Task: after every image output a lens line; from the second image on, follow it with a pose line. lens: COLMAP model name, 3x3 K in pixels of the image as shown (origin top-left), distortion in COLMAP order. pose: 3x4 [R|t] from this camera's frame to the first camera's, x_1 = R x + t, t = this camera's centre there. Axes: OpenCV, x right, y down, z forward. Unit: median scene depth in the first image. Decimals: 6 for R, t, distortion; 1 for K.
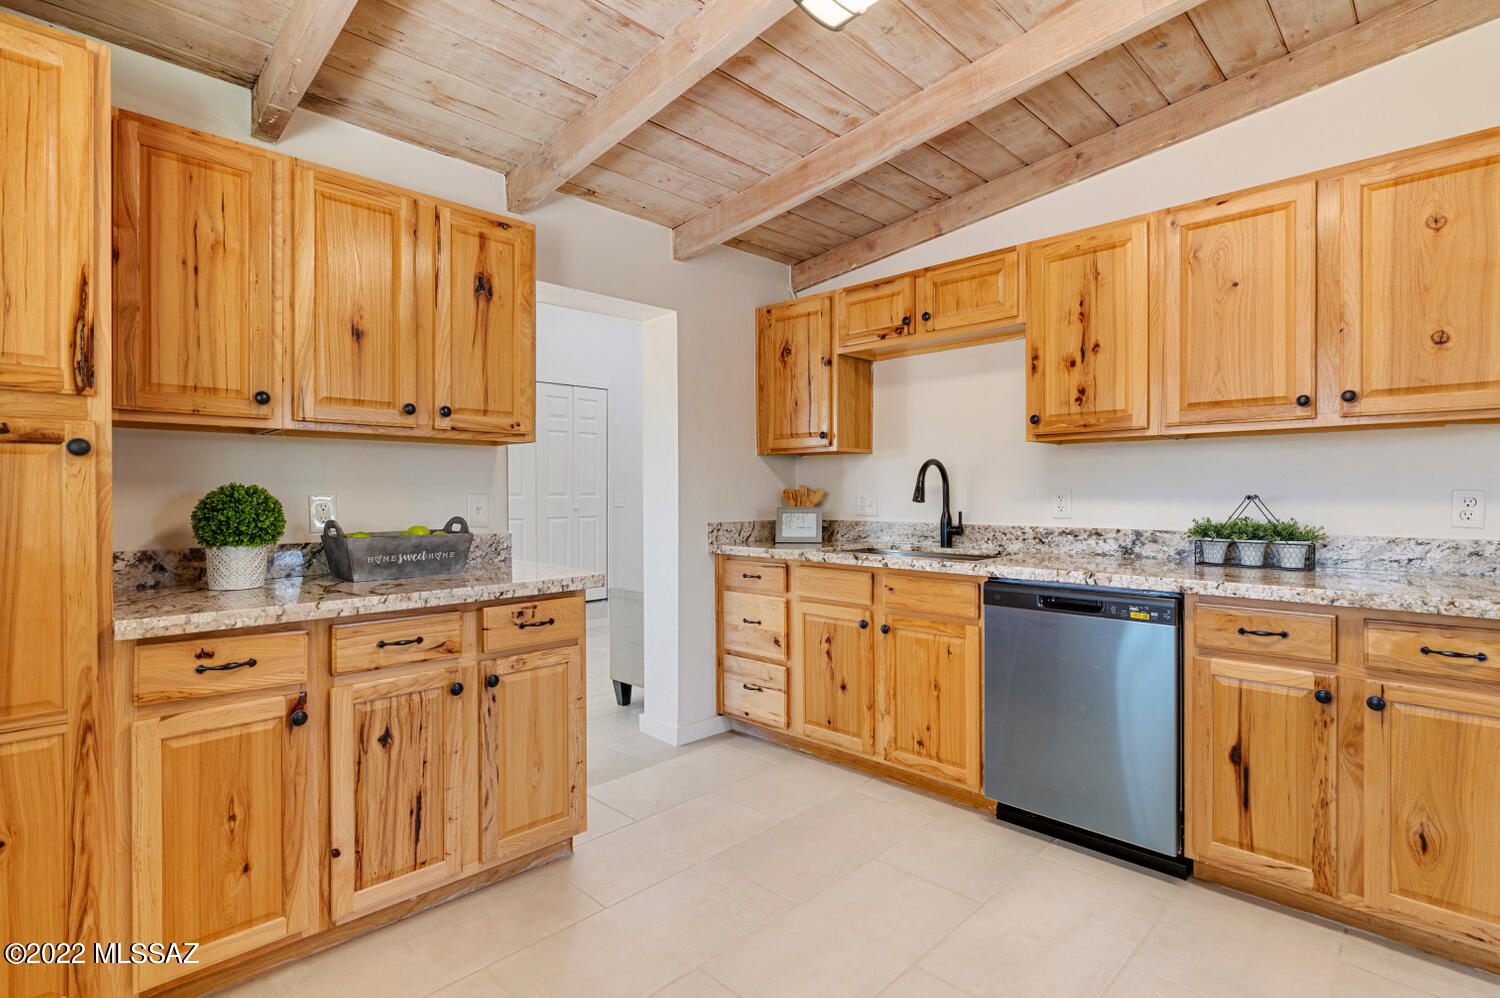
lens RADIAL K [[724.9, 0, 751.2], [0, 724.9, 495.9], [0, 0, 1]] dist [-0.005533, 0.002181]
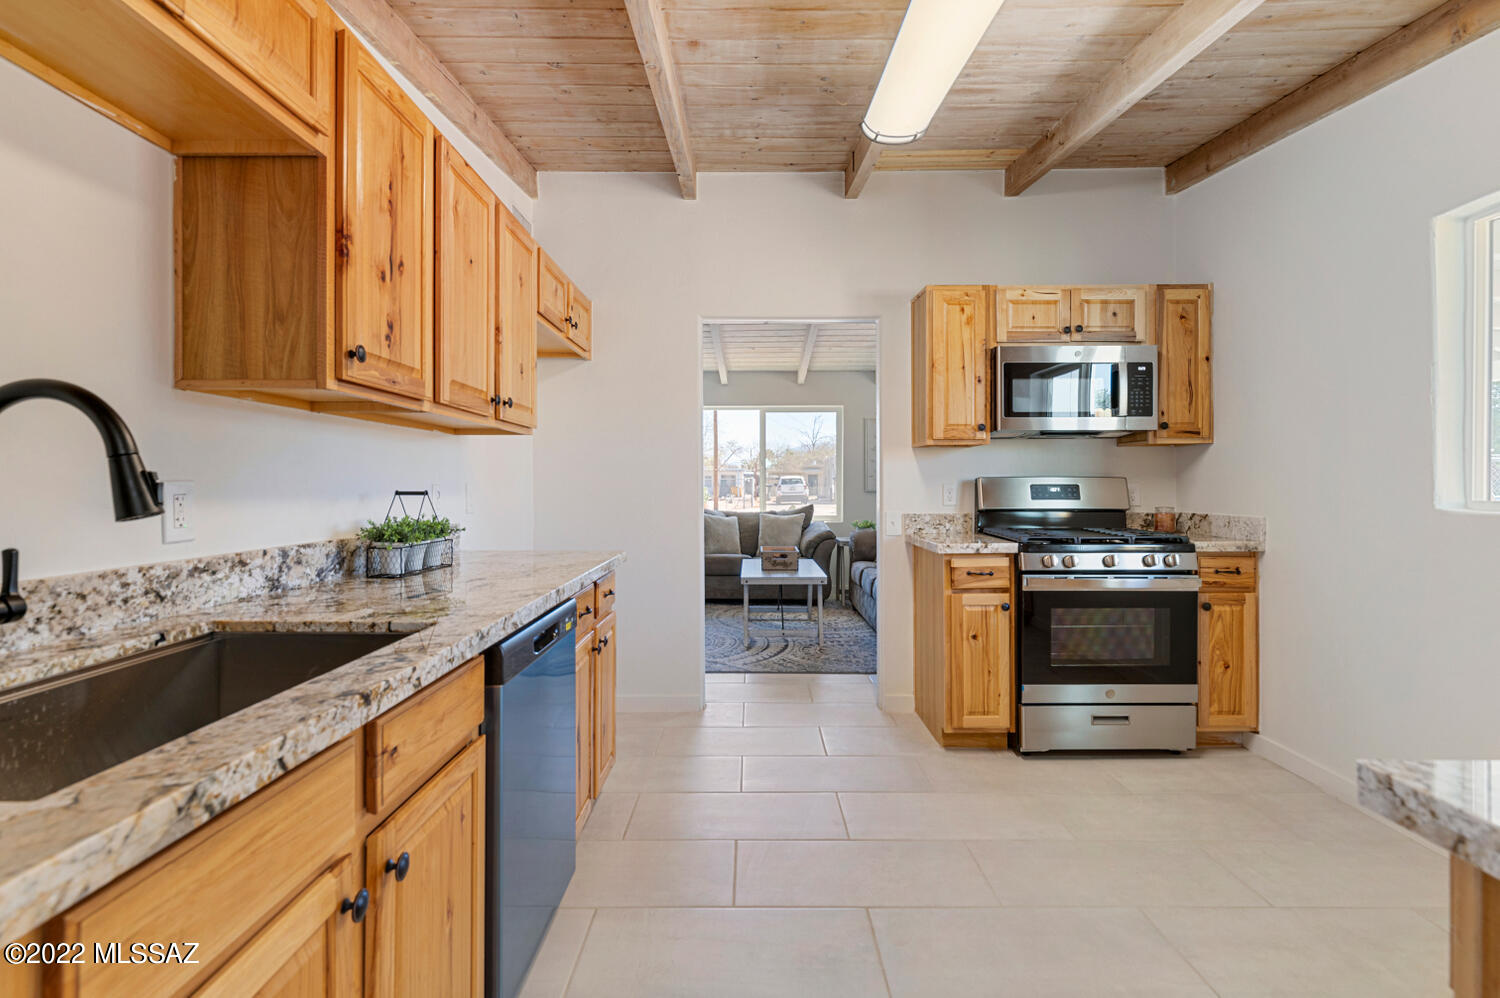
lens RADIAL K [[724.9, 0, 749.1], [0, 724.9, 485.5], [0, 0, 1]] dist [-0.005533, 0.002181]
pose [[-0.704924, 0.004262, 0.709270, -0.231978], [0.008003, 0.999966, 0.001945, -0.005873], [-0.709238, 0.007048, -0.704934, 1.364502]]
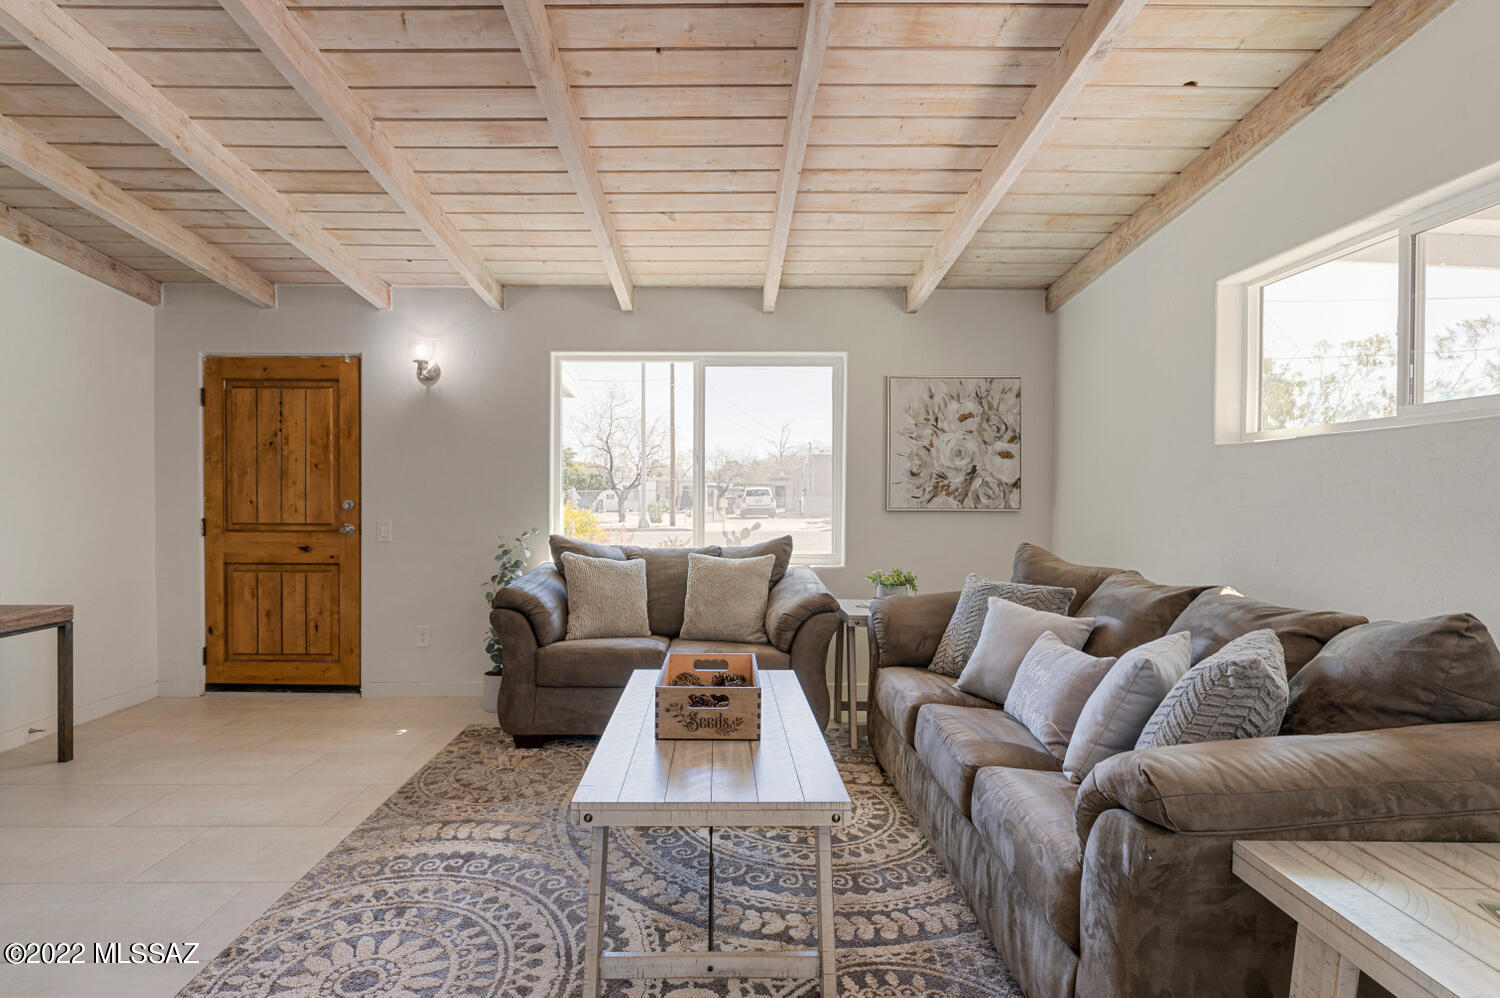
lens RADIAL K [[724.9, 0, 709.2], [0, 724.9, 505.3], [0, 0, 1]] dist [-0.005533, 0.002181]
pose [[-0.698229, -0.006755, 0.715842, 0.736784], [0.004138, 0.999901, 0.013471, -0.008525], [-0.715862, 0.012368, -0.698132, 0.253272]]
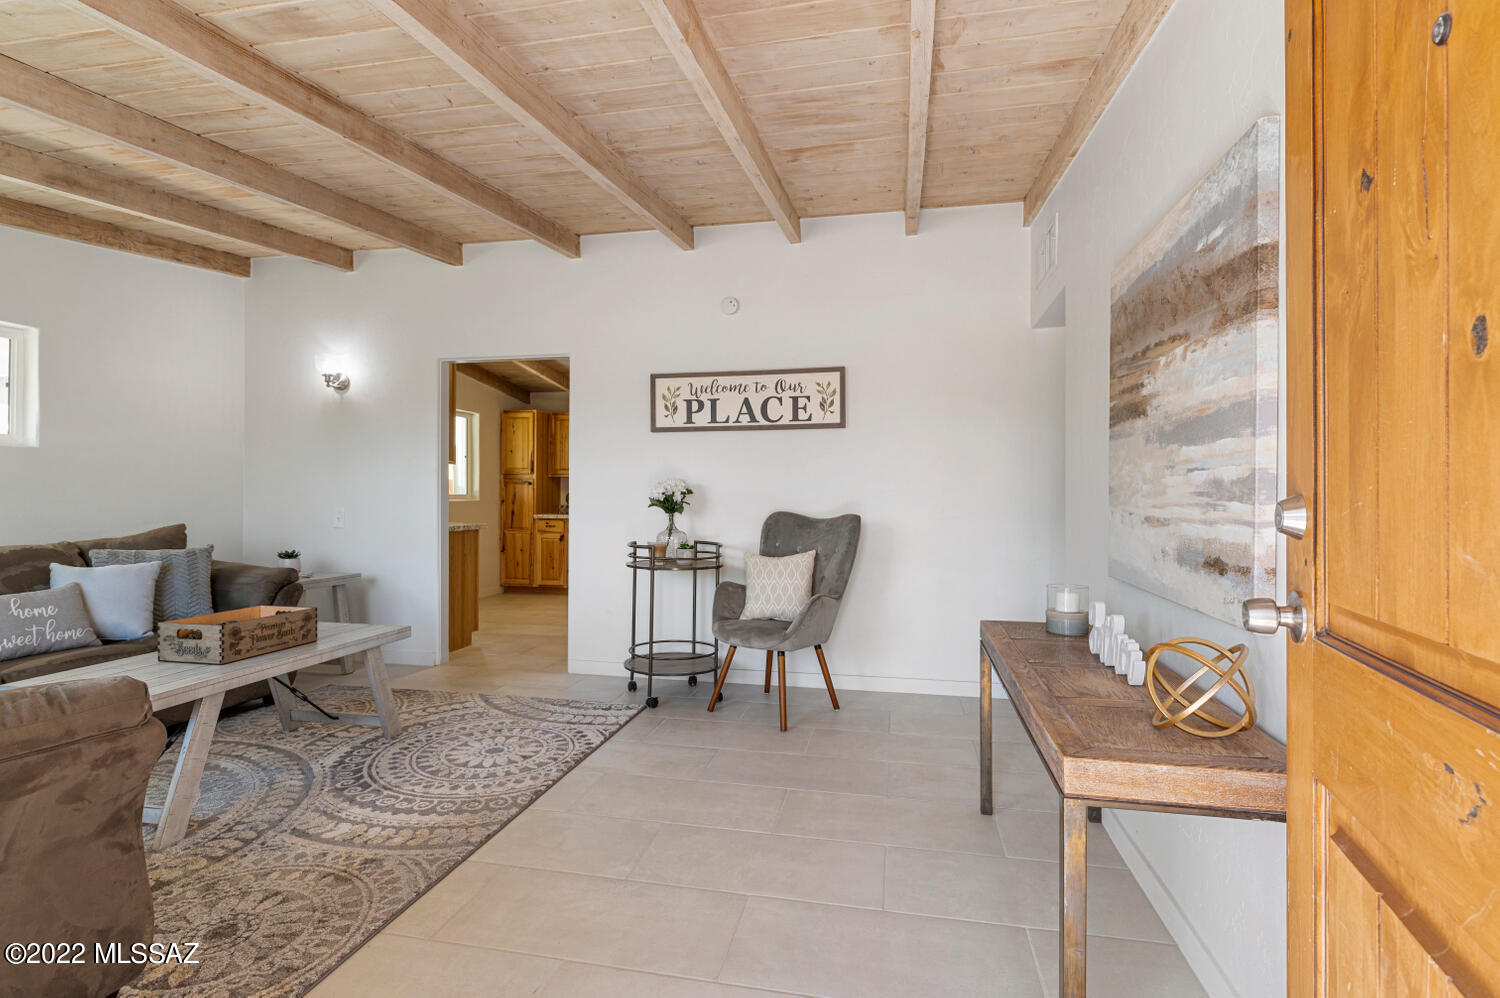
lens RADIAL K [[724.9, 0, 748.6], [0, 724.9, 497.1], [0, 0, 1]] dist [-0.005533, 0.002181]
pose [[0.538670, 0.009850, -0.842459, 3.213832], [-0.011986, 0.999920, 0.004027, -0.002134], [0.842432, 0.007928, 0.538745, -0.418010]]
